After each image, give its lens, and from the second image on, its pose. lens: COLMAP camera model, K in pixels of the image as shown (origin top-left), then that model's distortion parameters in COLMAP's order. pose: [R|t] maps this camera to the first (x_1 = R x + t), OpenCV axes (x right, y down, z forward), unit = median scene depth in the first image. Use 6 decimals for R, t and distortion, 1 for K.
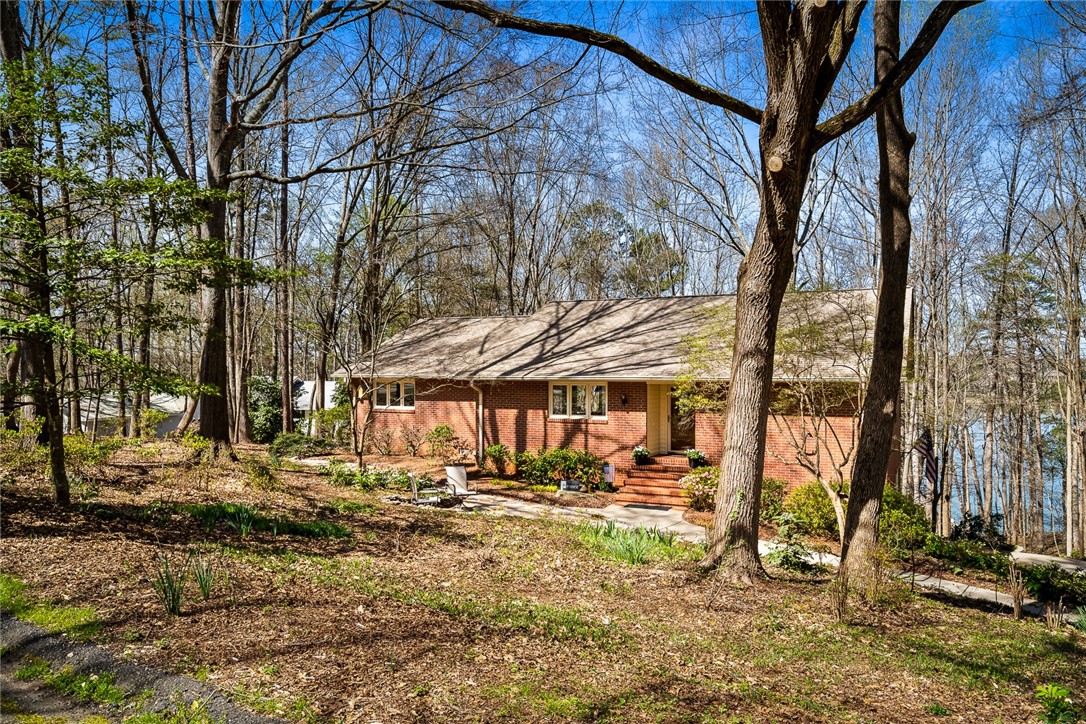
lens RADIAL K [[794.8, 0, 543.5], [0, 794.8, 365.8], [0, 0, 1]] dist [0.001524, 0.000062]
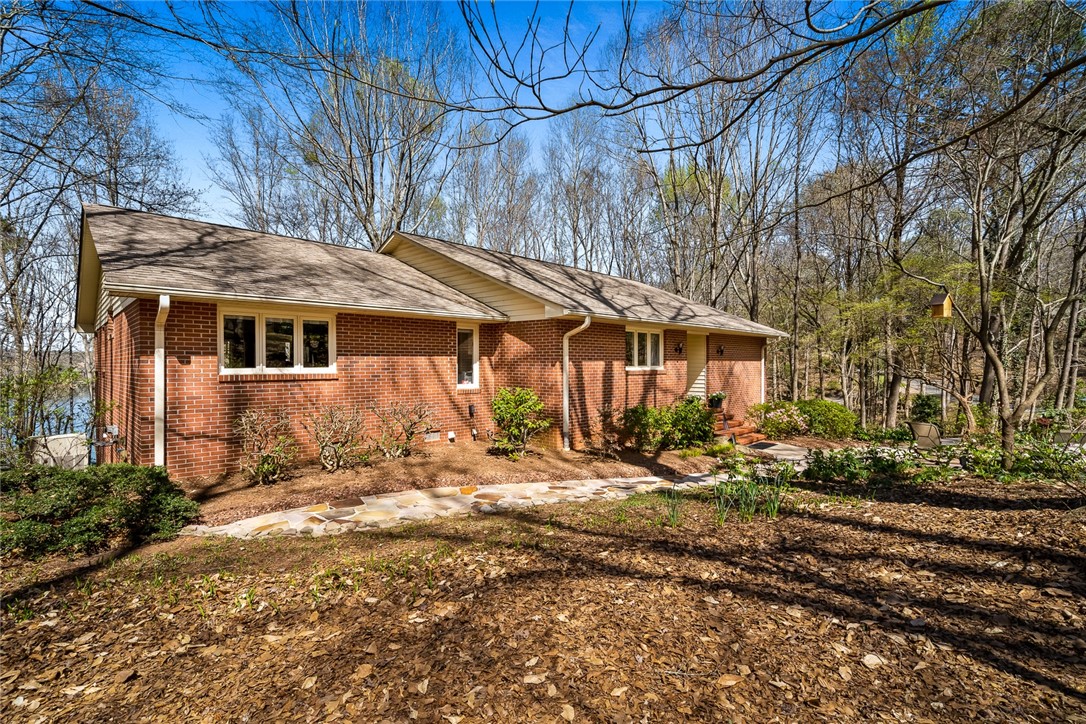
lens RADIAL K [[483.2, 0, 547.2], [0, 483.2, 358.3], [0, 0, 1]] dist [0.020429, 0.000272]
pose [[0.323787, 0.006560, 0.946107, -0.506247], [-0.004172, 0.999976, -0.005505, 0.055667], [-0.946121, -0.002165, 0.323806, 0.911424]]
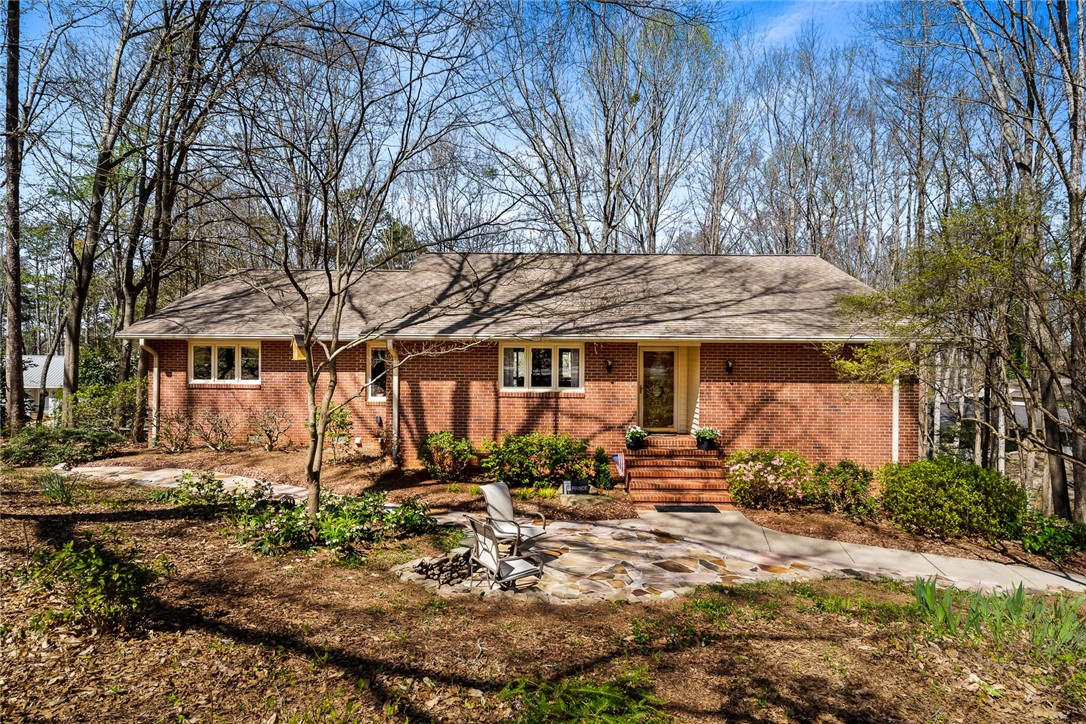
lens RADIAL K [[596.1, 0, 537.8], [0, 596.1, 361.7], [0, 0, 1]] dist [-0.003330, -0.000174]
pose [[0.898635, -0.004222, 0.438677, -0.206672], [-0.007764, 0.999644, 0.025525, 0.022731], [-0.438628, -0.026344, 0.898282, 0.483753]]
